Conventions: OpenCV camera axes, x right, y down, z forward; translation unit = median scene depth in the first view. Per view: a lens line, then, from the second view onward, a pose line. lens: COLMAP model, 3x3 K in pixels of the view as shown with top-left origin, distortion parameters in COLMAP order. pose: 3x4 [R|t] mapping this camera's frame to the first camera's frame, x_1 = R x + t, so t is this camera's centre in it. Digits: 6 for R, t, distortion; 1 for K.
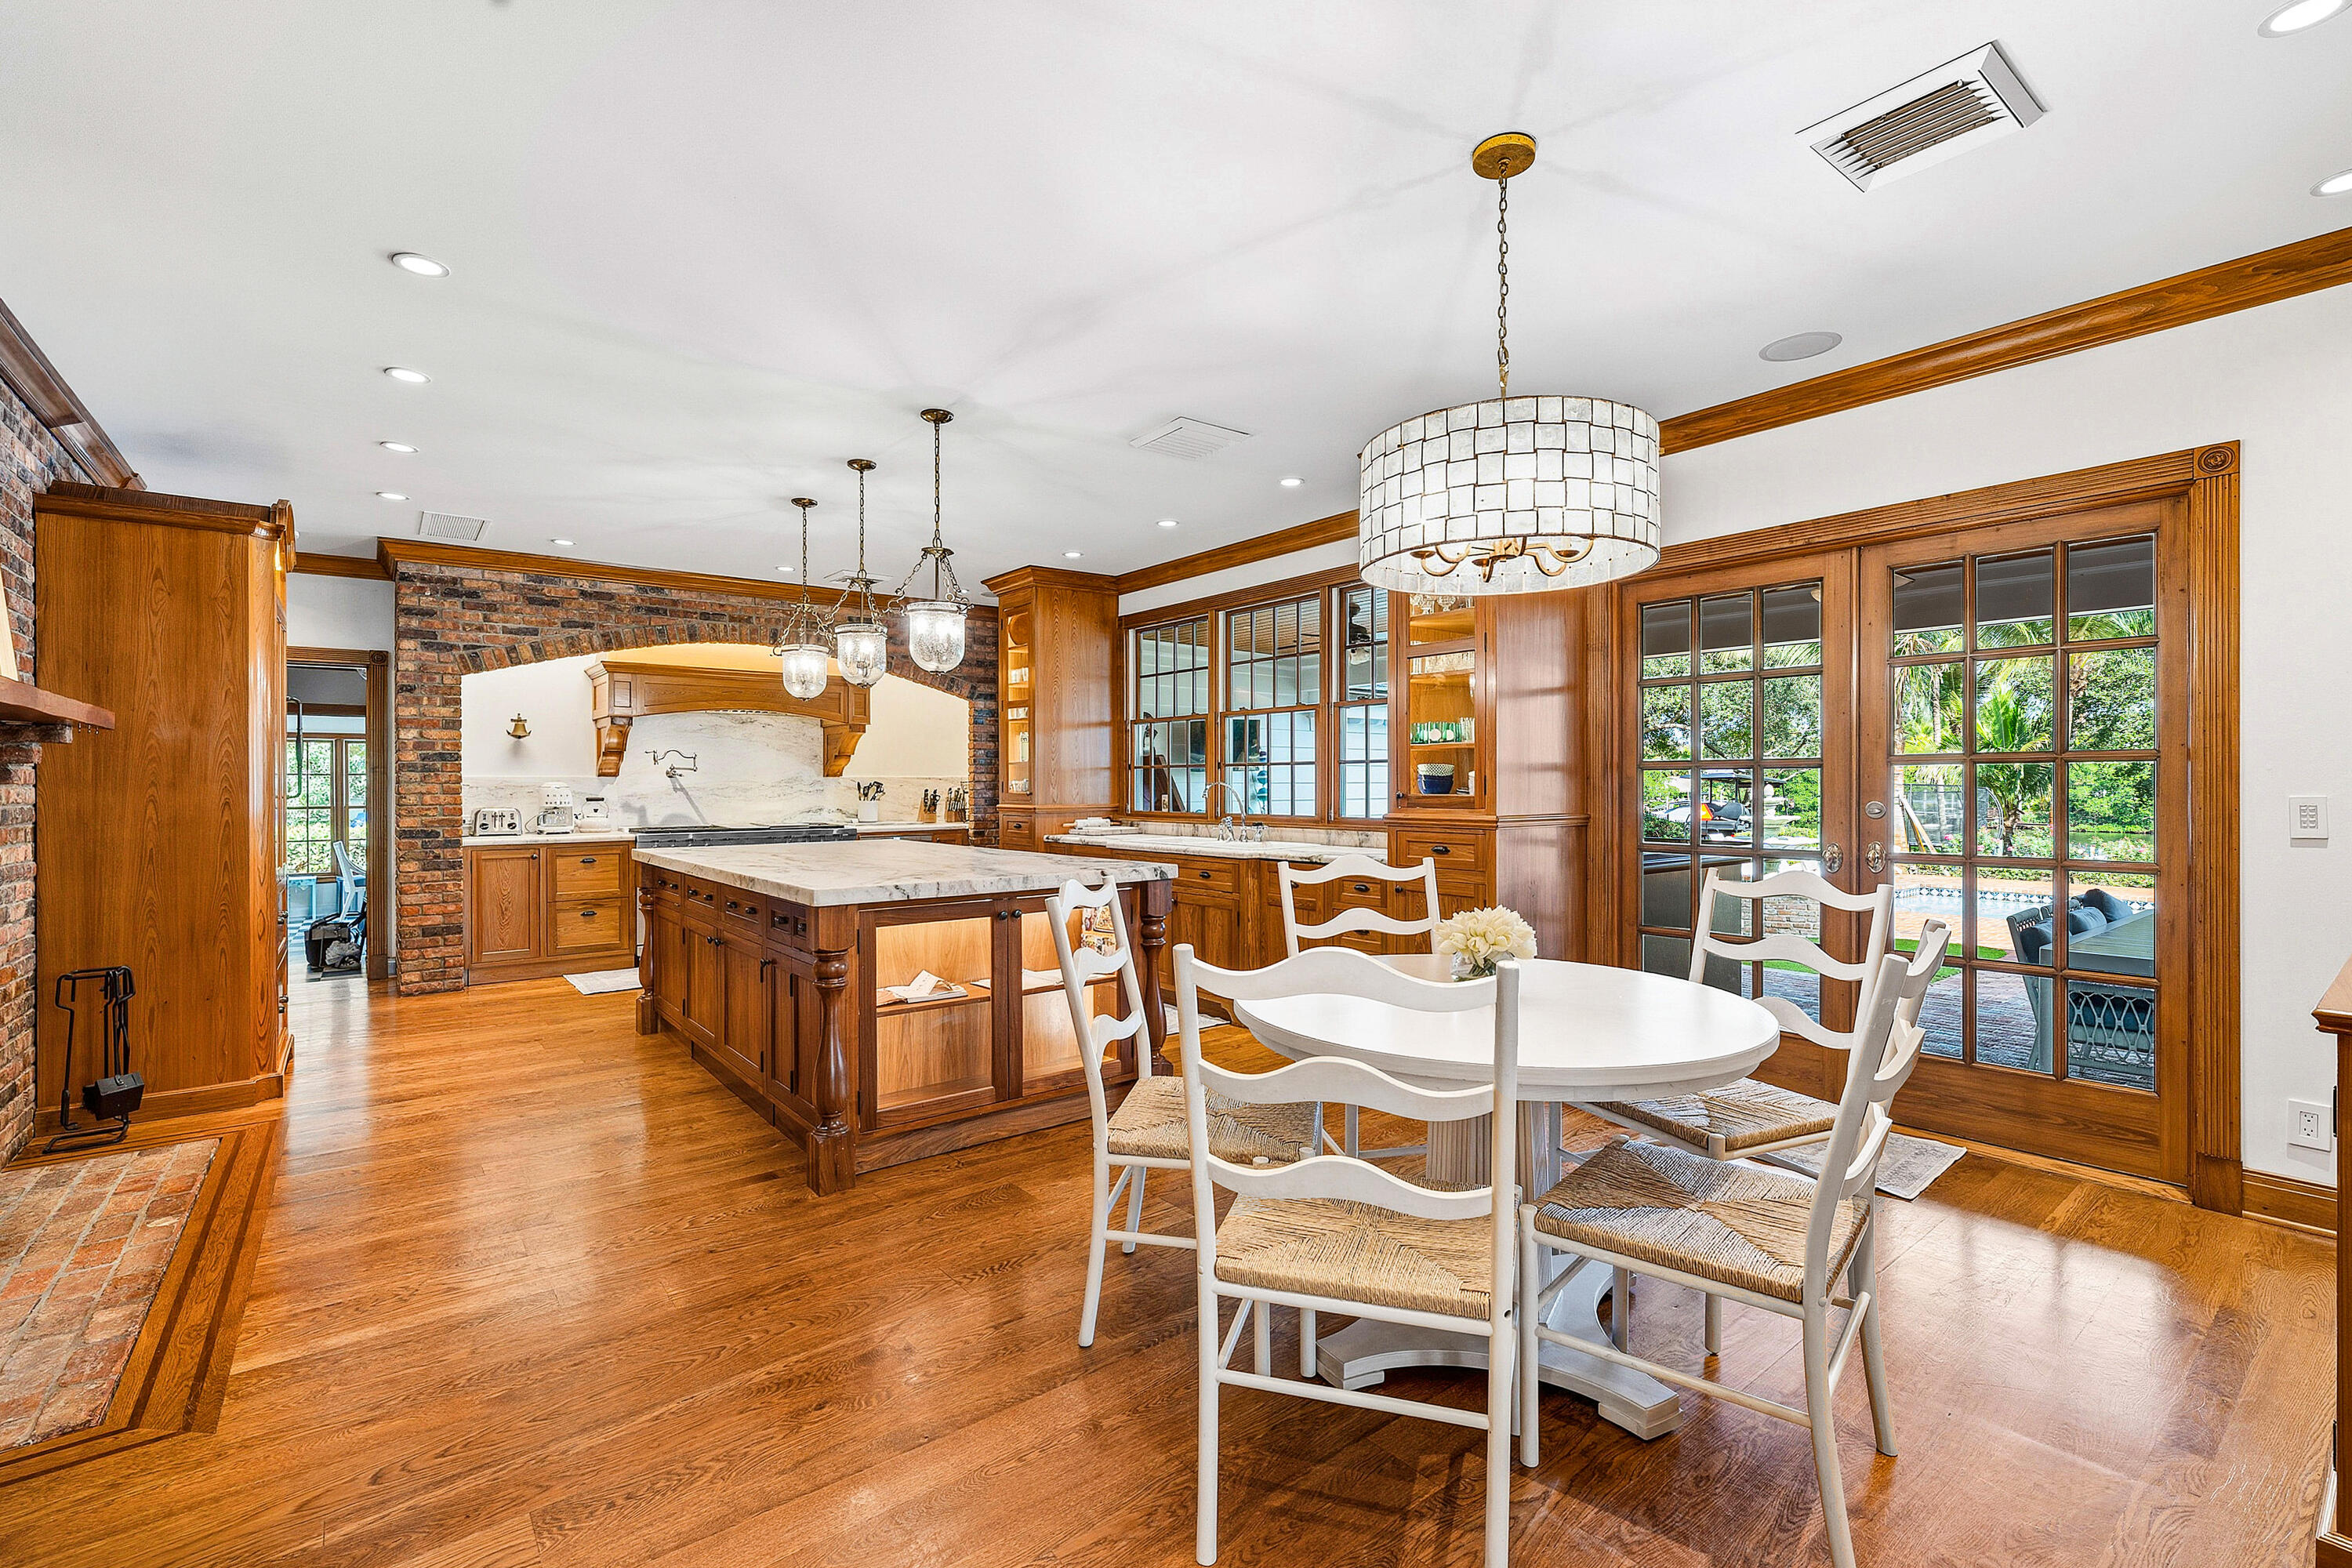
lens RADIAL K [[1031.2, 0, 1175.9], [0, 1031.2, 789.2], [0, 0, 1]] dist [0.000804, -0.000084]
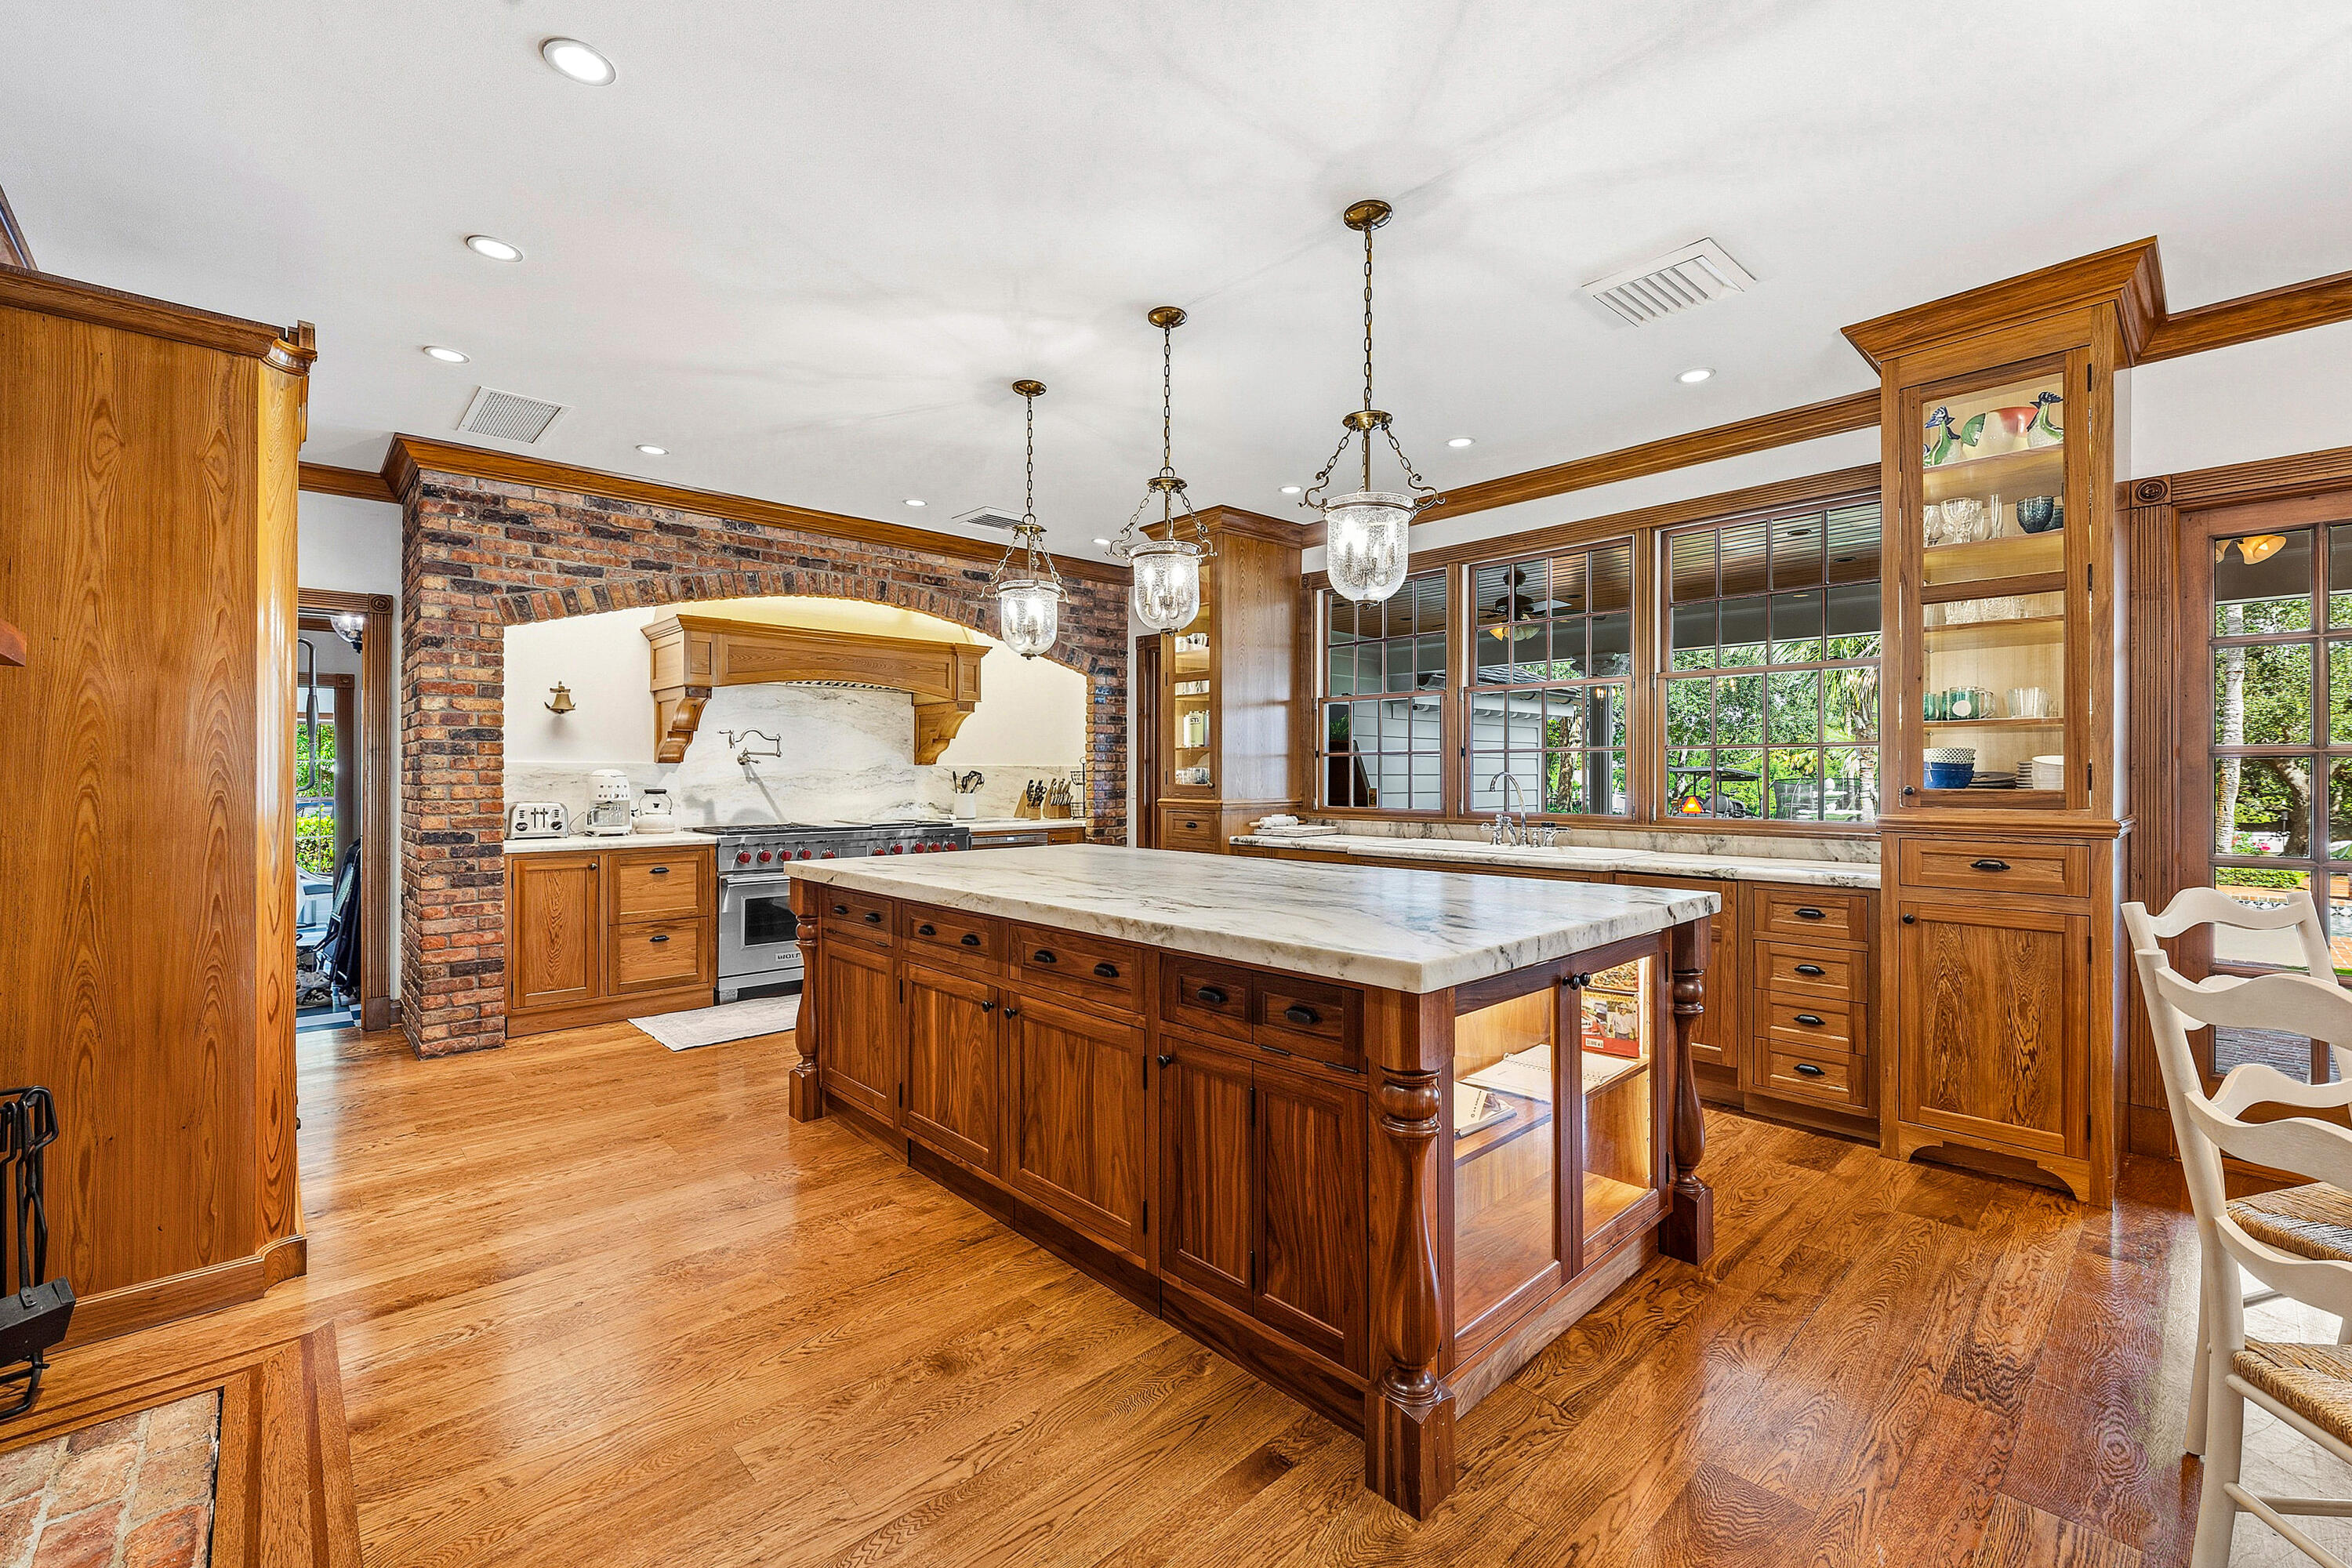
lens RADIAL K [[990.5, 0, 1168.7], [0, 990.5, 777.1], [0, 0, 1]] dist [-0.000615, 0.000314]
pose [[0.997145, 0.003394, 0.075438, -0.261040], [-0.003100, 0.999987, -0.004011, 0.000718], [-0.075451, 0.003766, 0.997142, 0.242646]]
